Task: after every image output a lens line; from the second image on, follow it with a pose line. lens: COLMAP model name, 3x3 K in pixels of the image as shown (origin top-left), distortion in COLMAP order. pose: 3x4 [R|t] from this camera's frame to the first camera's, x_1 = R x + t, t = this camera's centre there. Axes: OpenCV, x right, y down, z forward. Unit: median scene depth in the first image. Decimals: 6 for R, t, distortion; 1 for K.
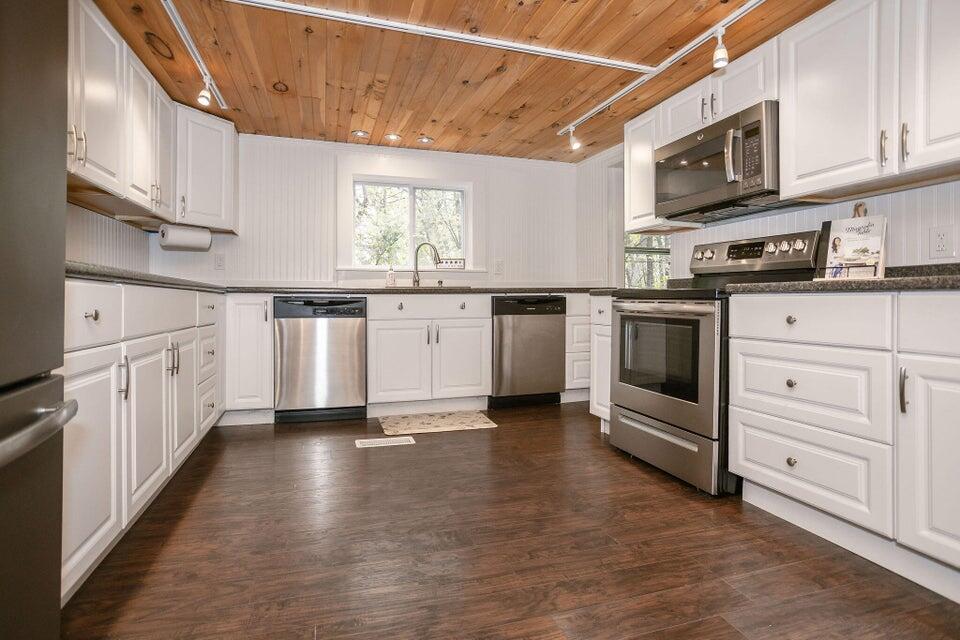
lens RADIAL K [[470.8, 0, 467.8], [0, 470.8, 300.2], [0, 0, 1]] dist [-0.034242, 0.000662]
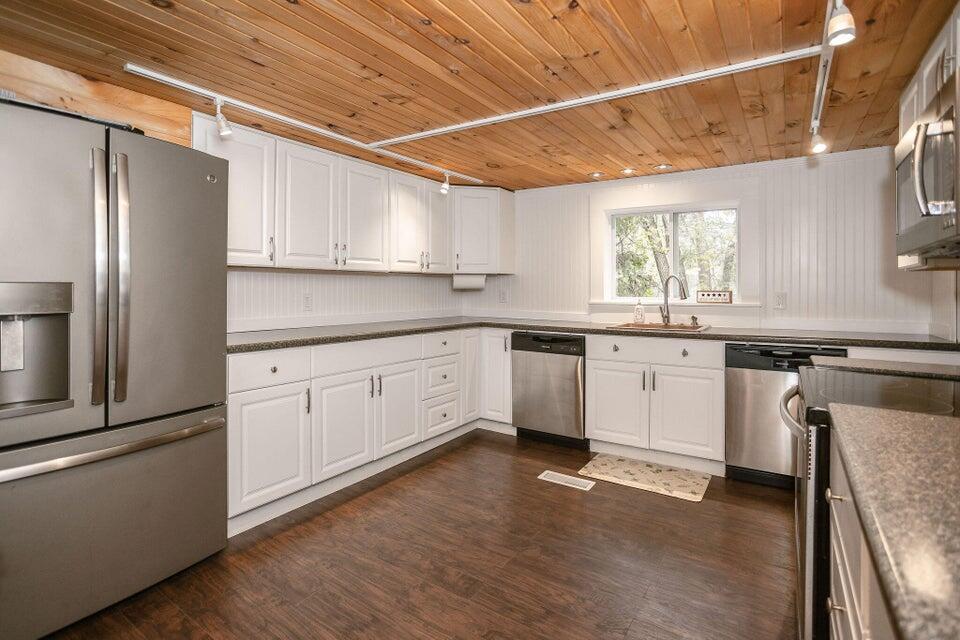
lens RADIAL K [[470.8, 0, 476.4], [0, 470.8, 291.6], [0, 0, 1]] dist [-0.034242, 0.000662]
pose [[0.635000, 0.007974, -0.772471, 0.452123], [-0.006521, 0.999966, 0.004963, -0.113162], [0.772484, 0.001886, 0.635031, 0.155514]]
